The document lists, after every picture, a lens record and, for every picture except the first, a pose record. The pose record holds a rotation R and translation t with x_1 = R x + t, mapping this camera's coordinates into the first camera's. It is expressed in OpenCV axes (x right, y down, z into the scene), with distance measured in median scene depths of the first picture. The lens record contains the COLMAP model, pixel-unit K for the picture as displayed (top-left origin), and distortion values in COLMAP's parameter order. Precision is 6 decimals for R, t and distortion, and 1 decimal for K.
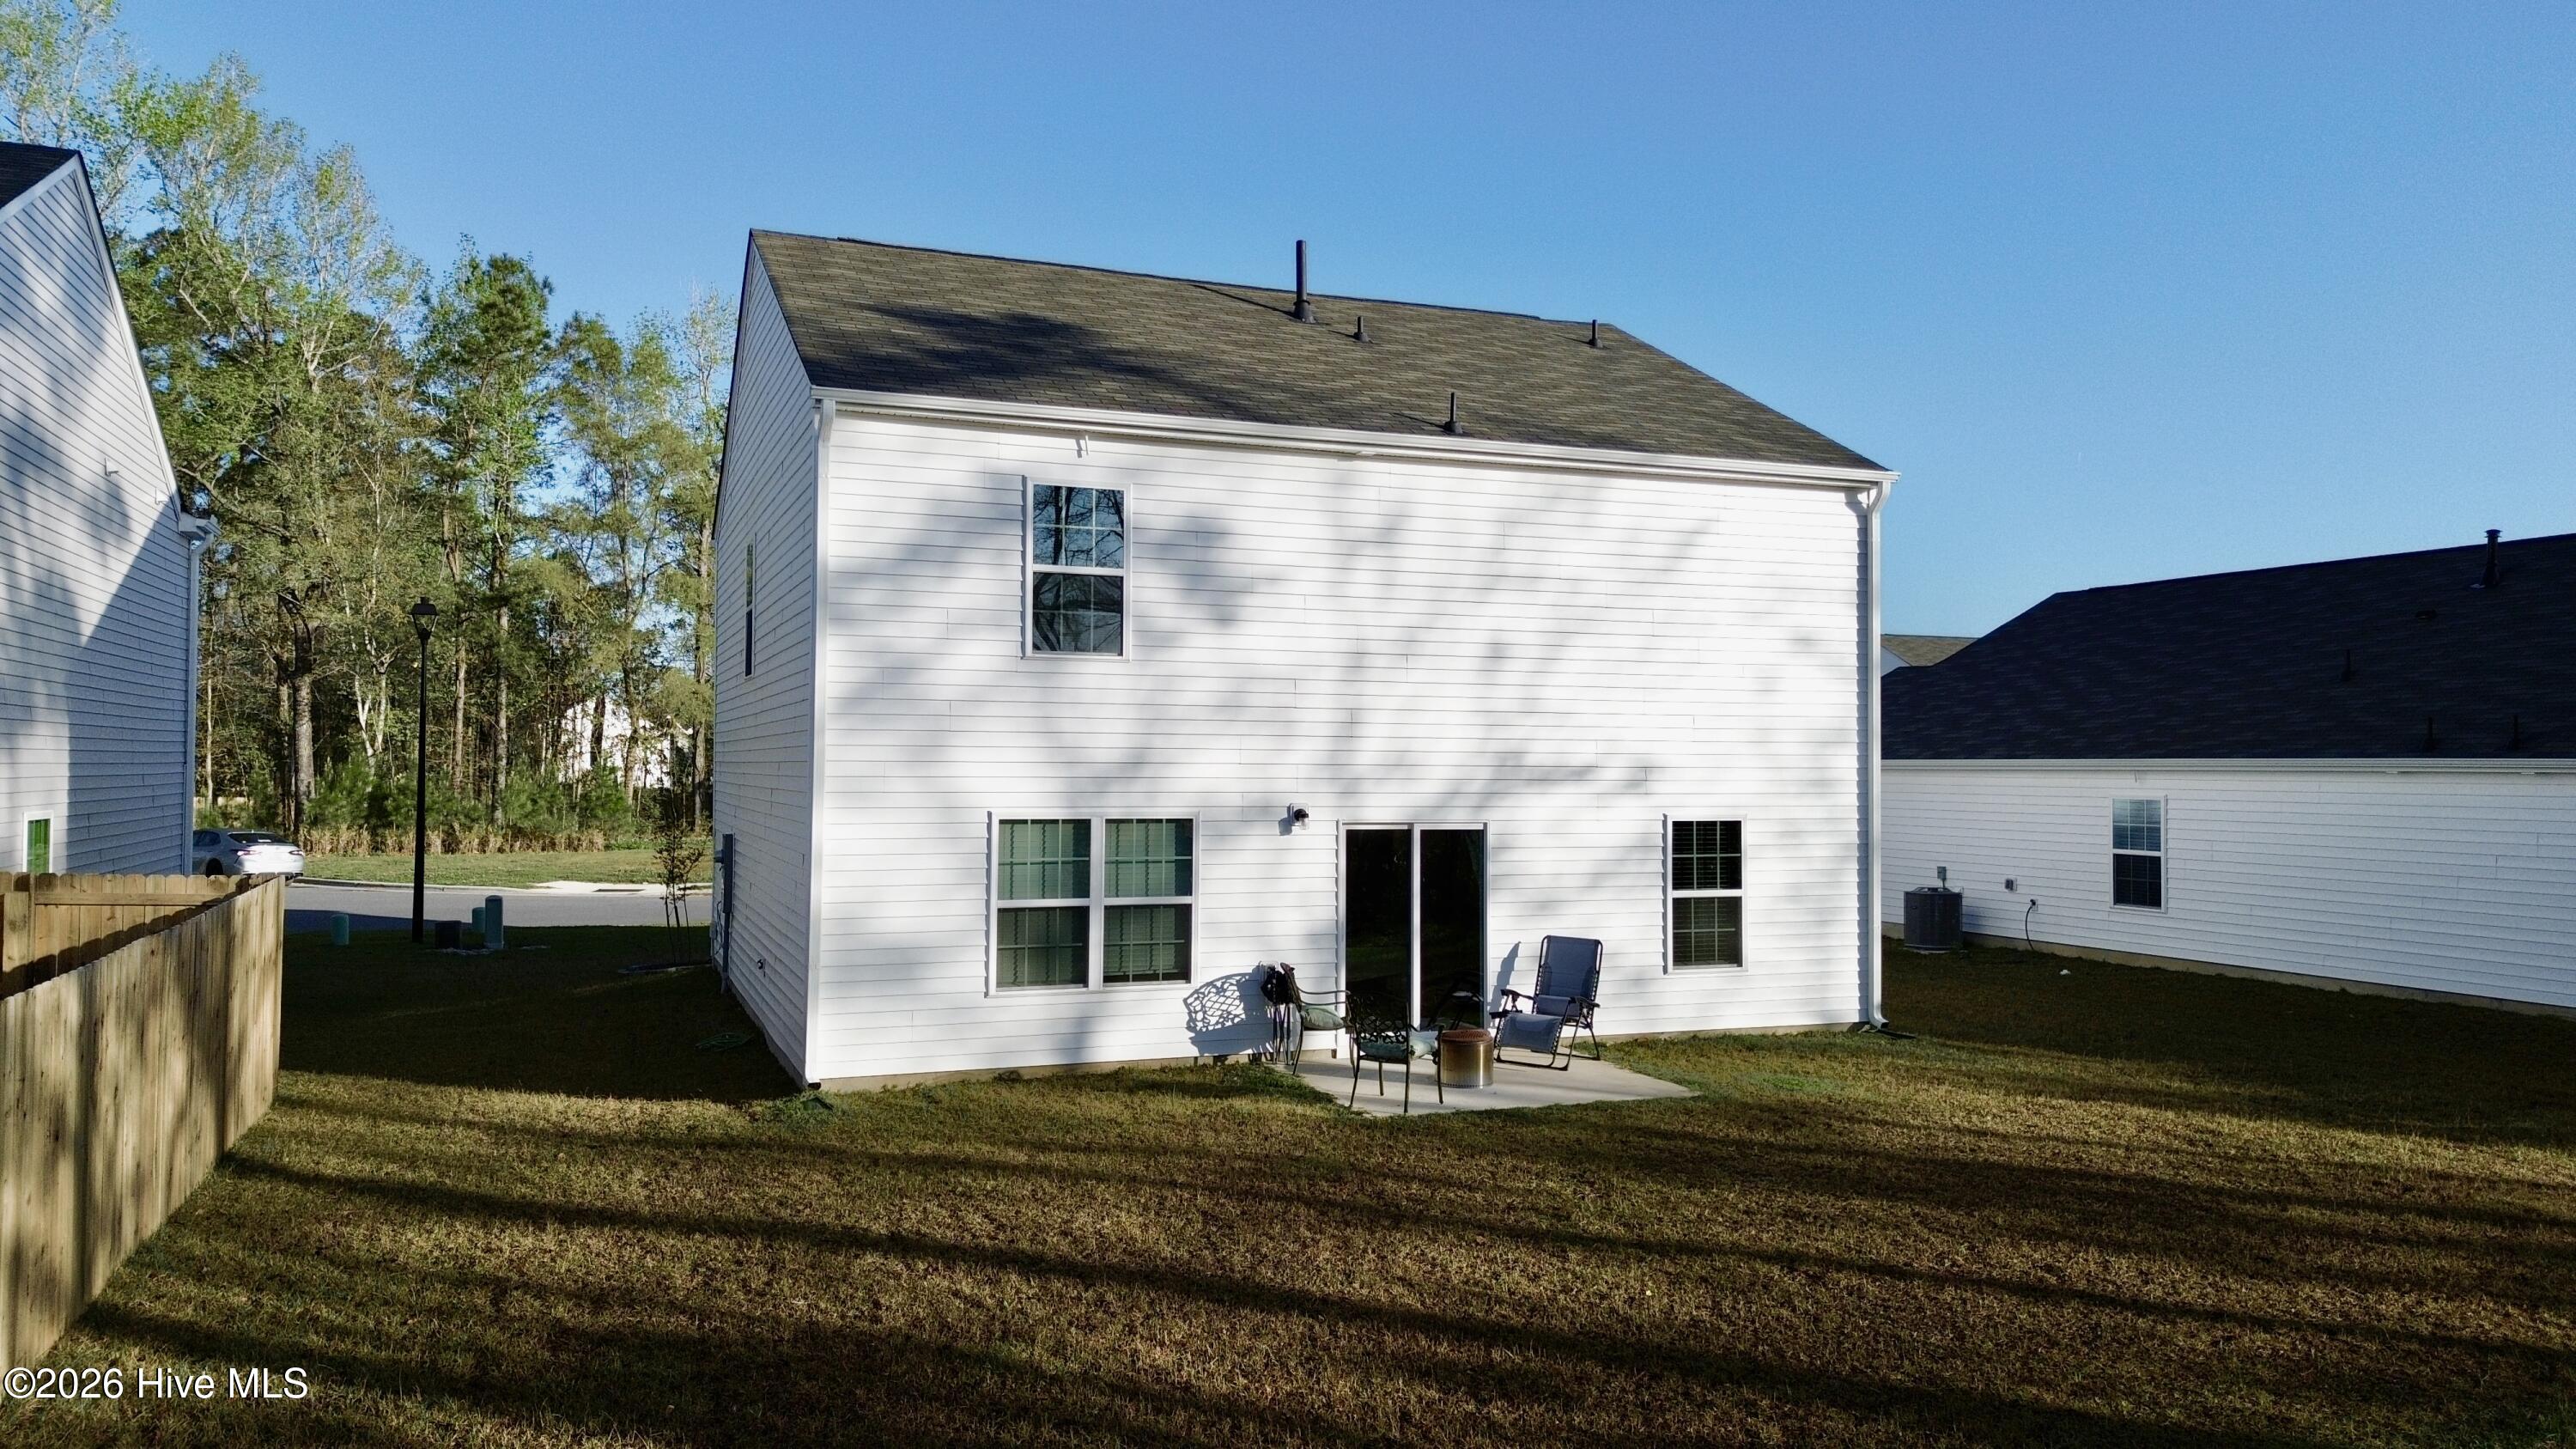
lens RADIAL K [[1843.7, 0, 1288.0], [0, 1843.7, 724.5], [0, 0, 1]] dist [0.067377, -0.004486]
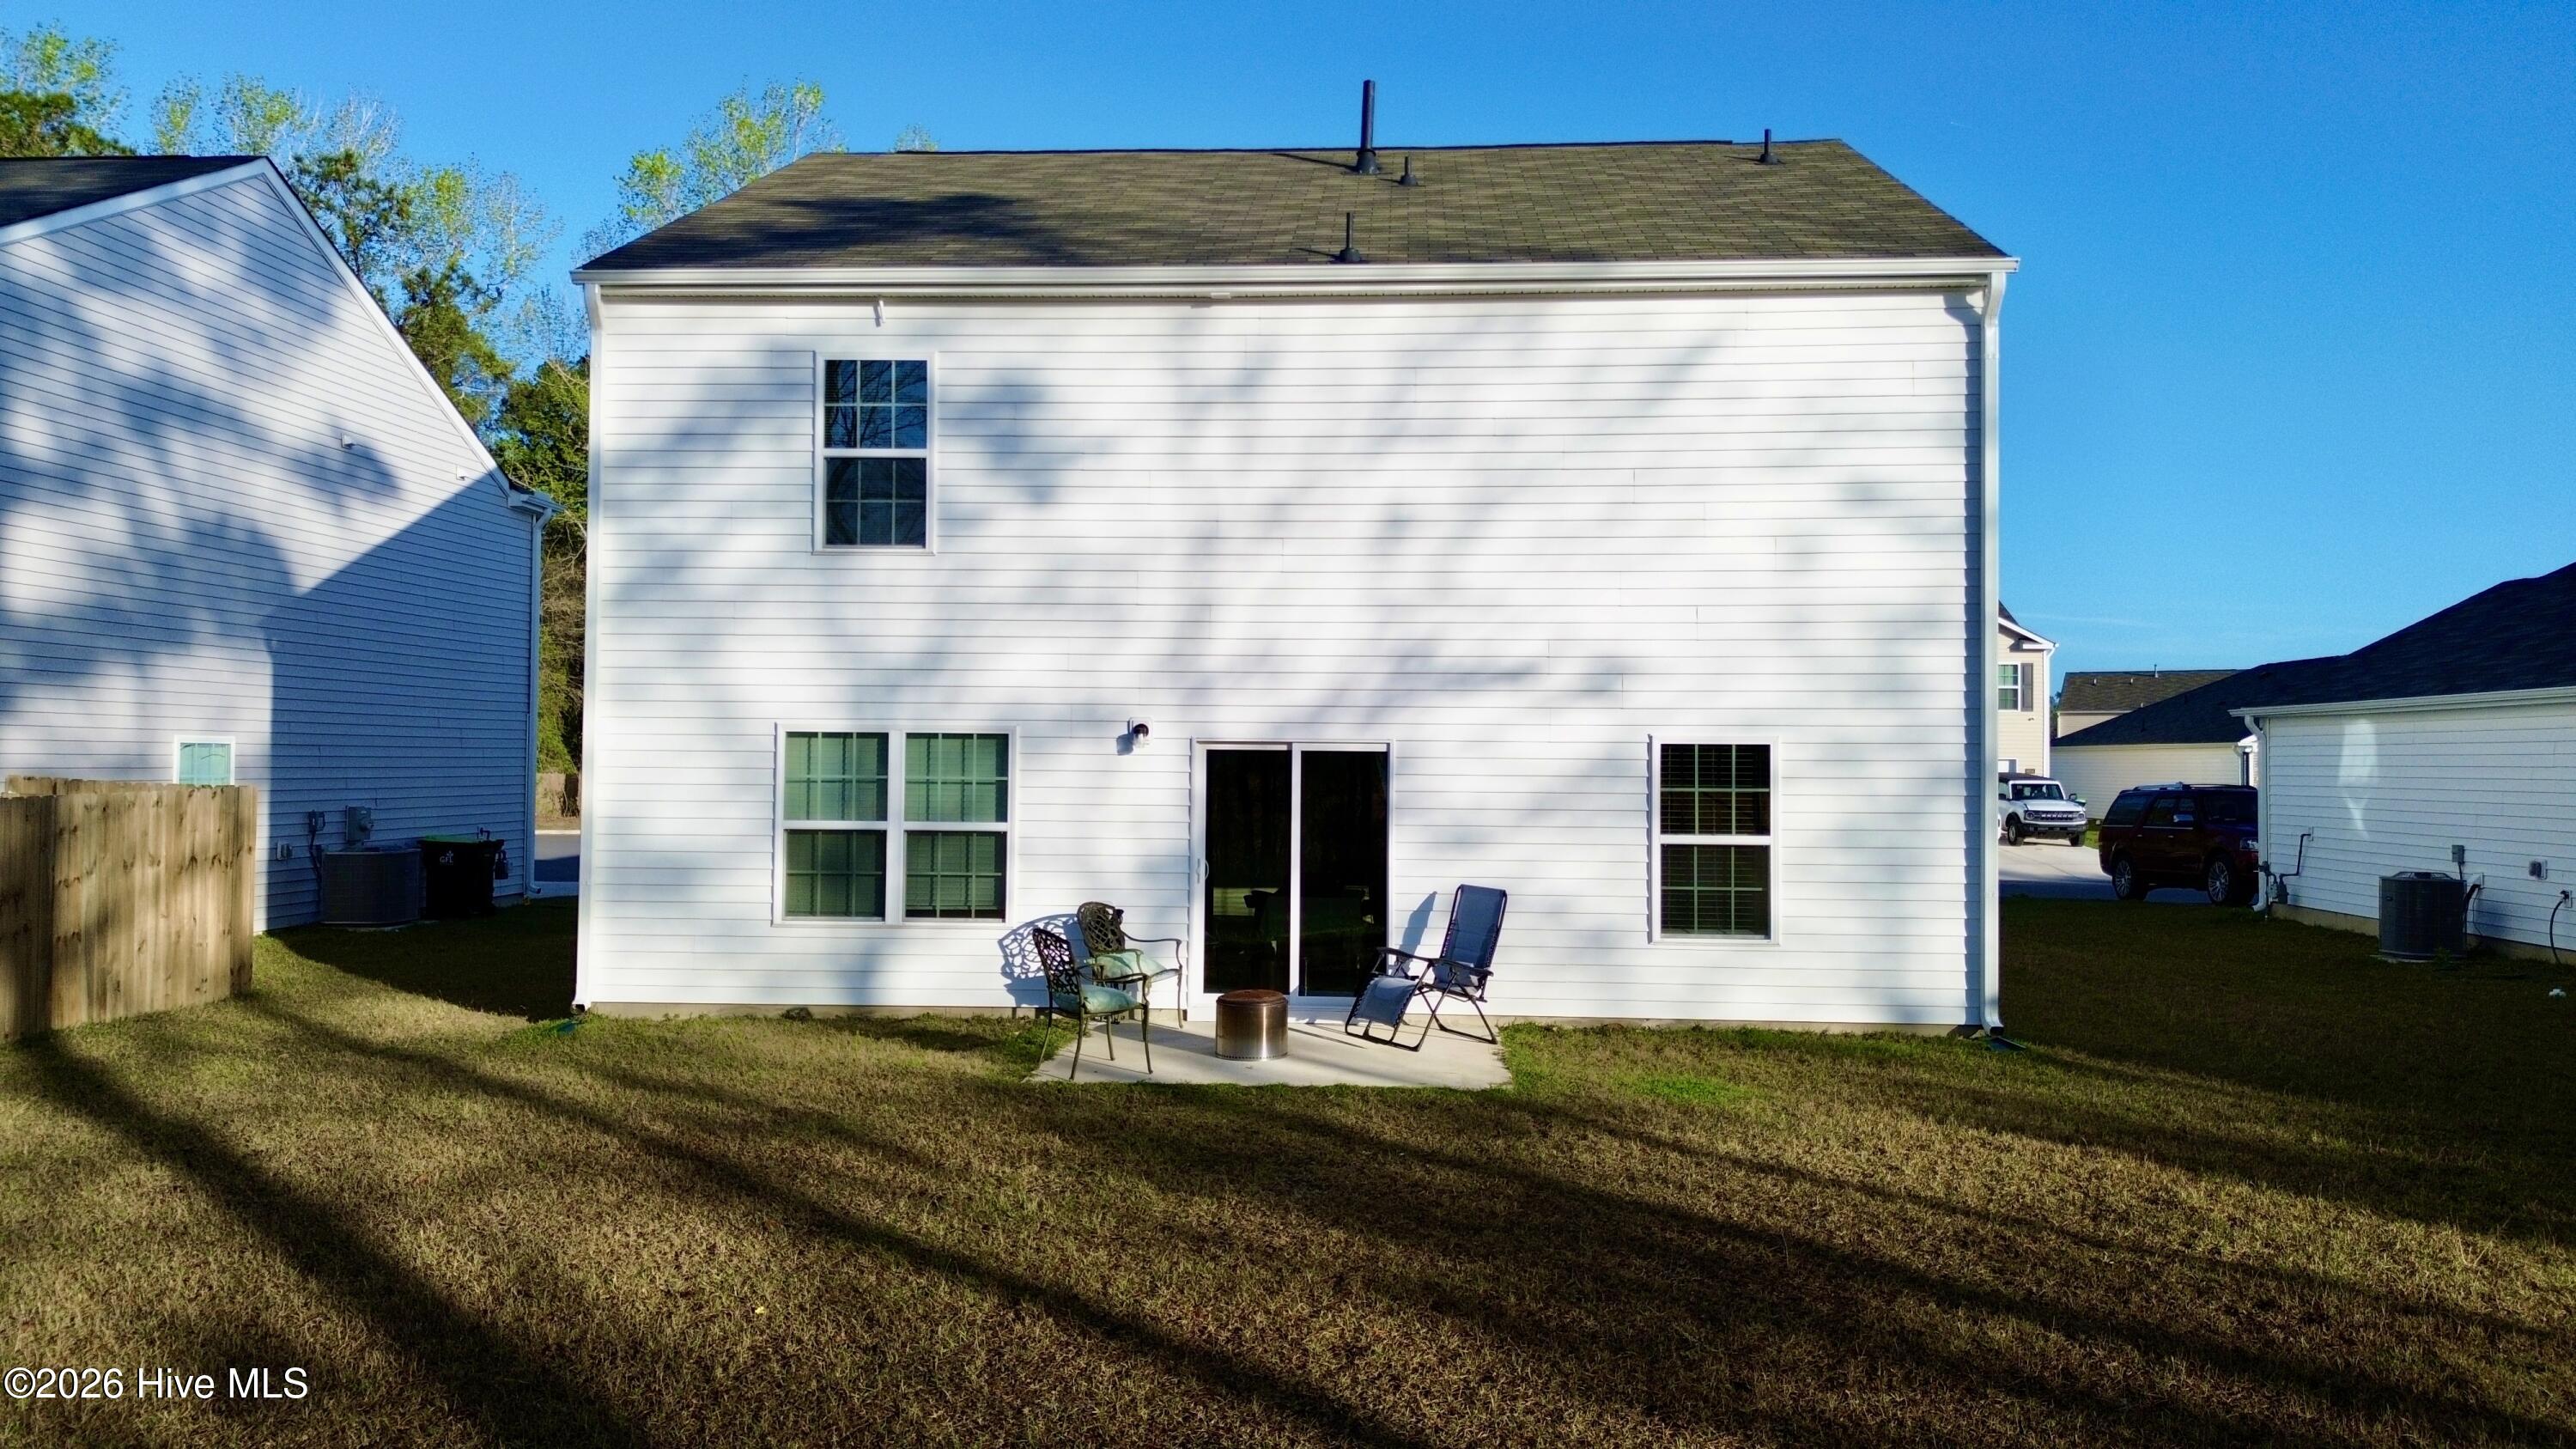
lens RADIAL K [[1843.7, 0, 1288.0], [0, 1843.7, 724.5], [0, 0, 1]] dist [0.067377, -0.004486]
pose [[0.905649, -0.007688, -0.423958, 0.421161], [0.007671, 0.999969, -0.001747, 0.047471], [0.423958, -0.001670, 0.905680, 0.256707]]
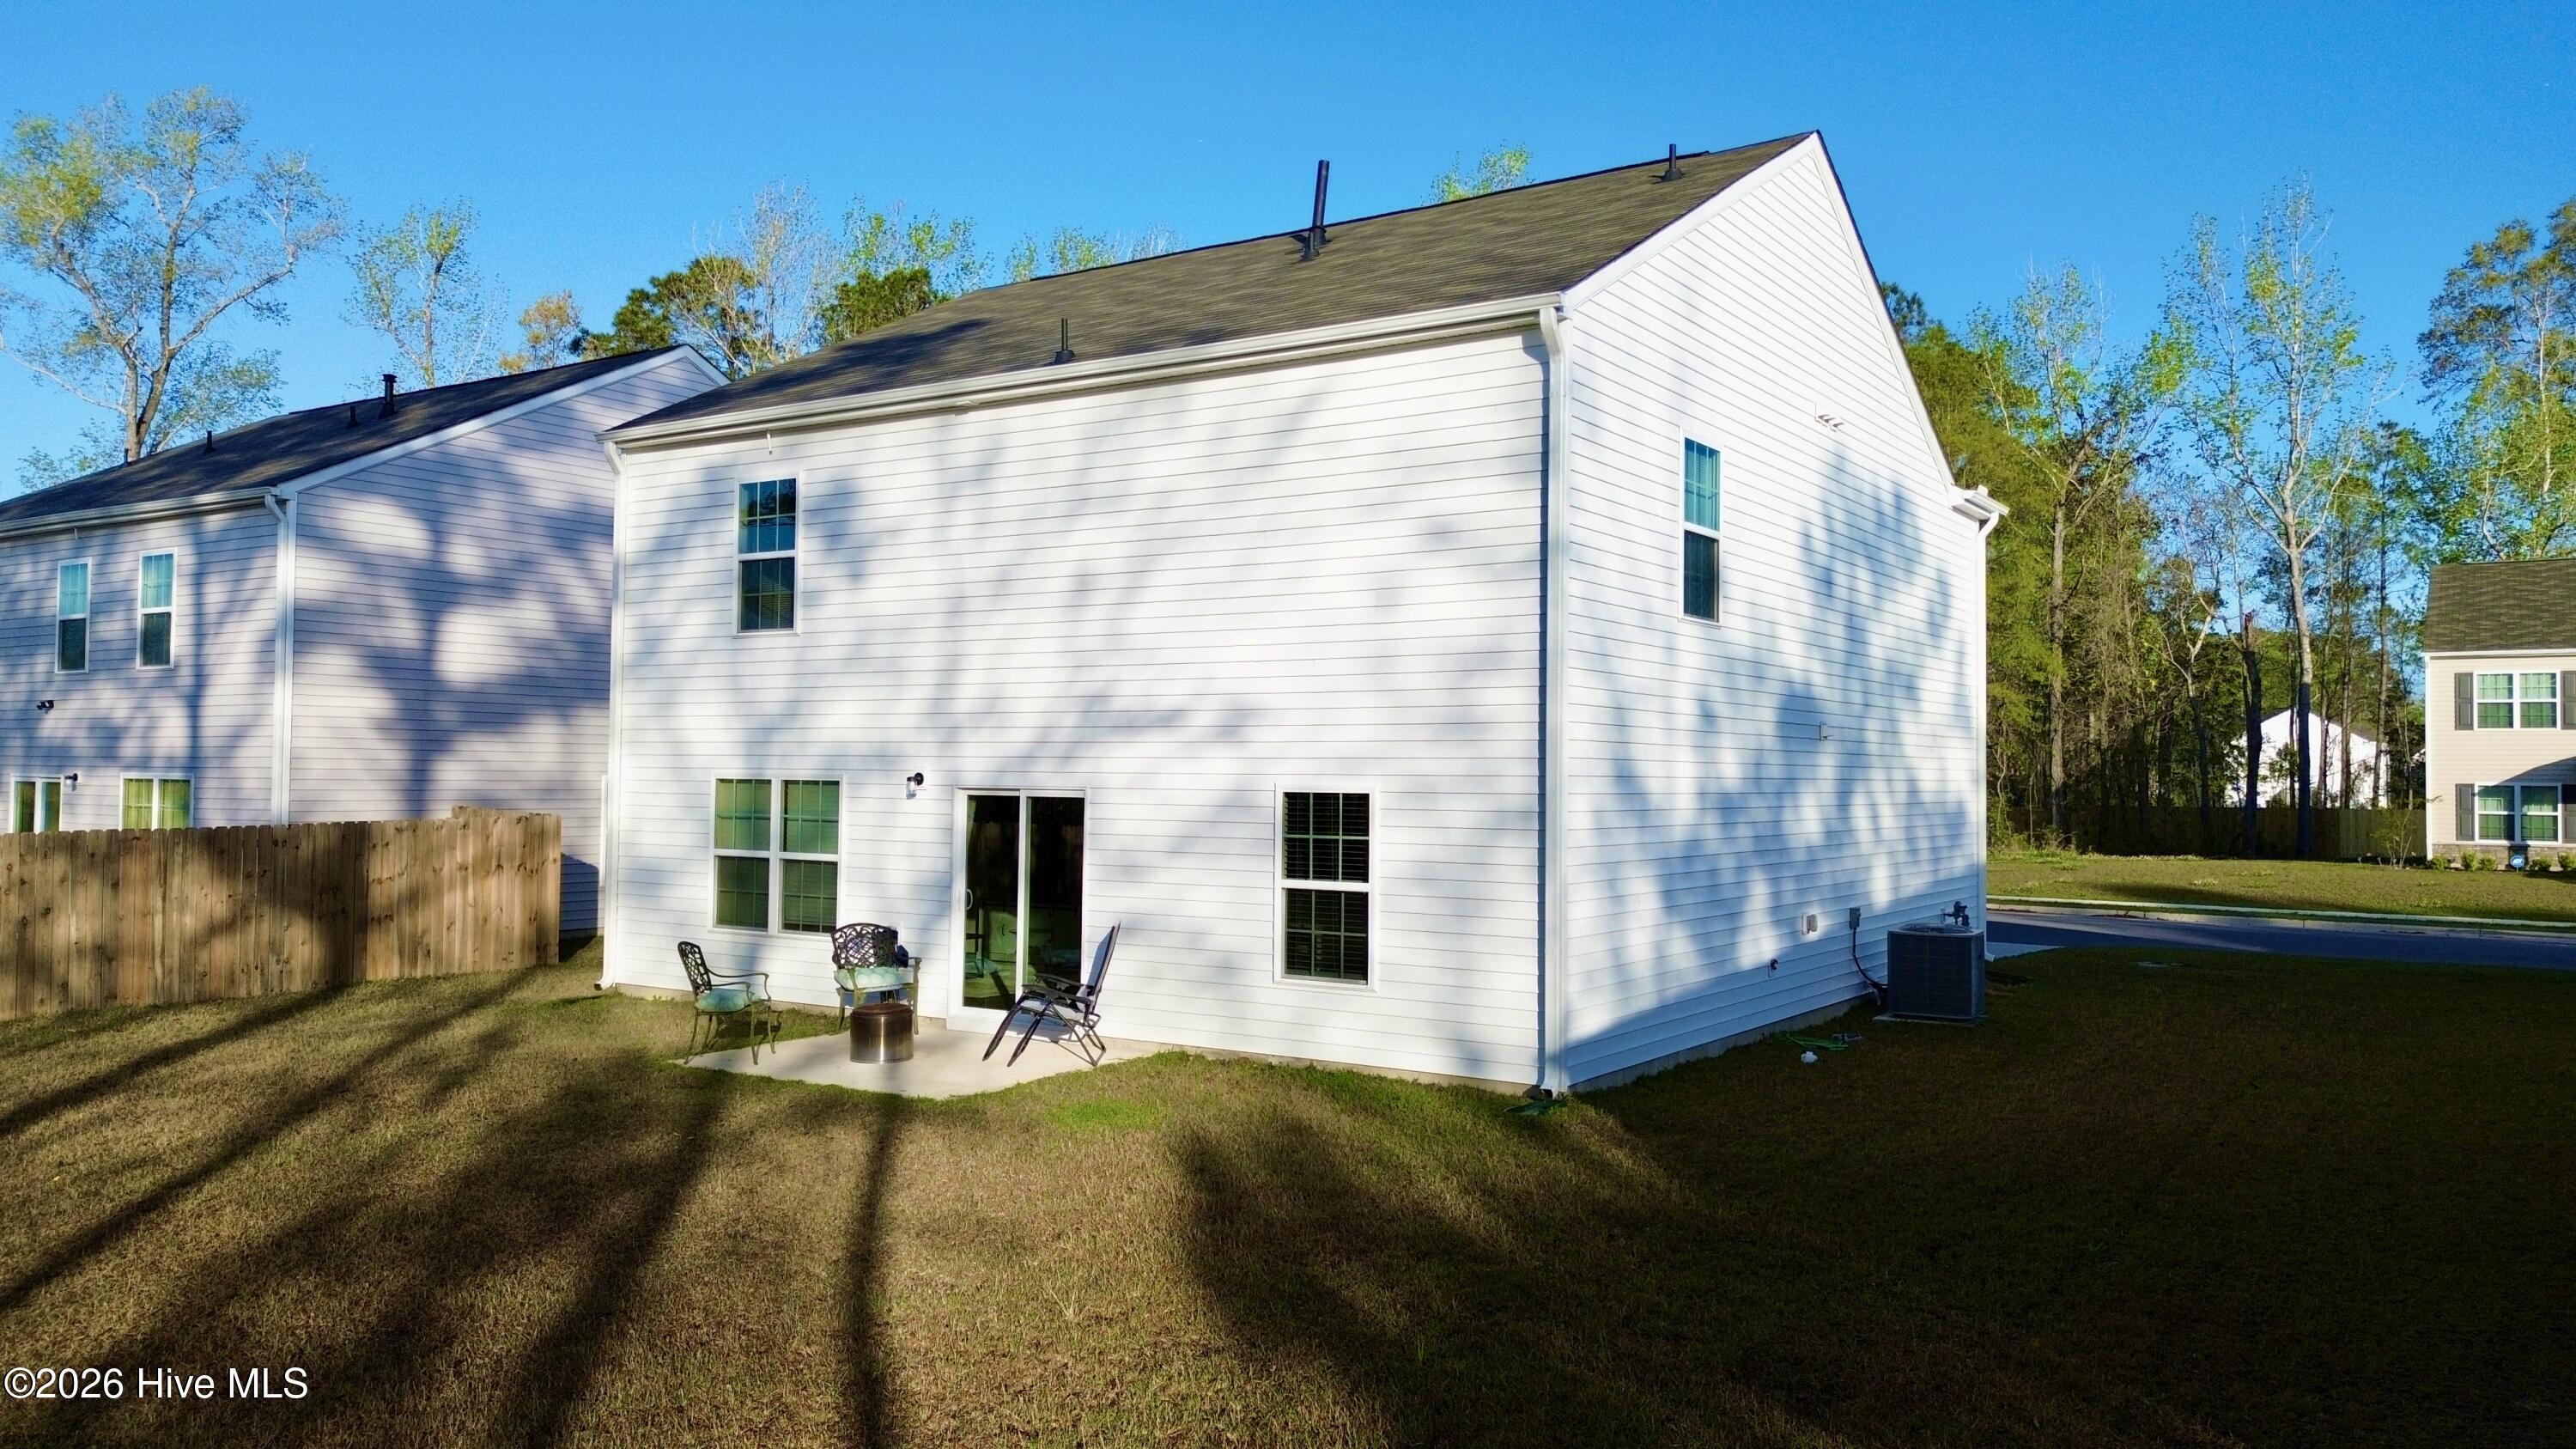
lens RADIAL K [[1843.7, 0, 1288.0], [0, 1843.7, 724.5], [0, 0, 1]] dist [0.067377, -0.004486]
pose [[0.583264, -0.021849, -0.811989, 0.917411], [0.013415, 0.999761, -0.017265, 0.046488], [0.812172, -0.000823, 0.583417, 0.569724]]
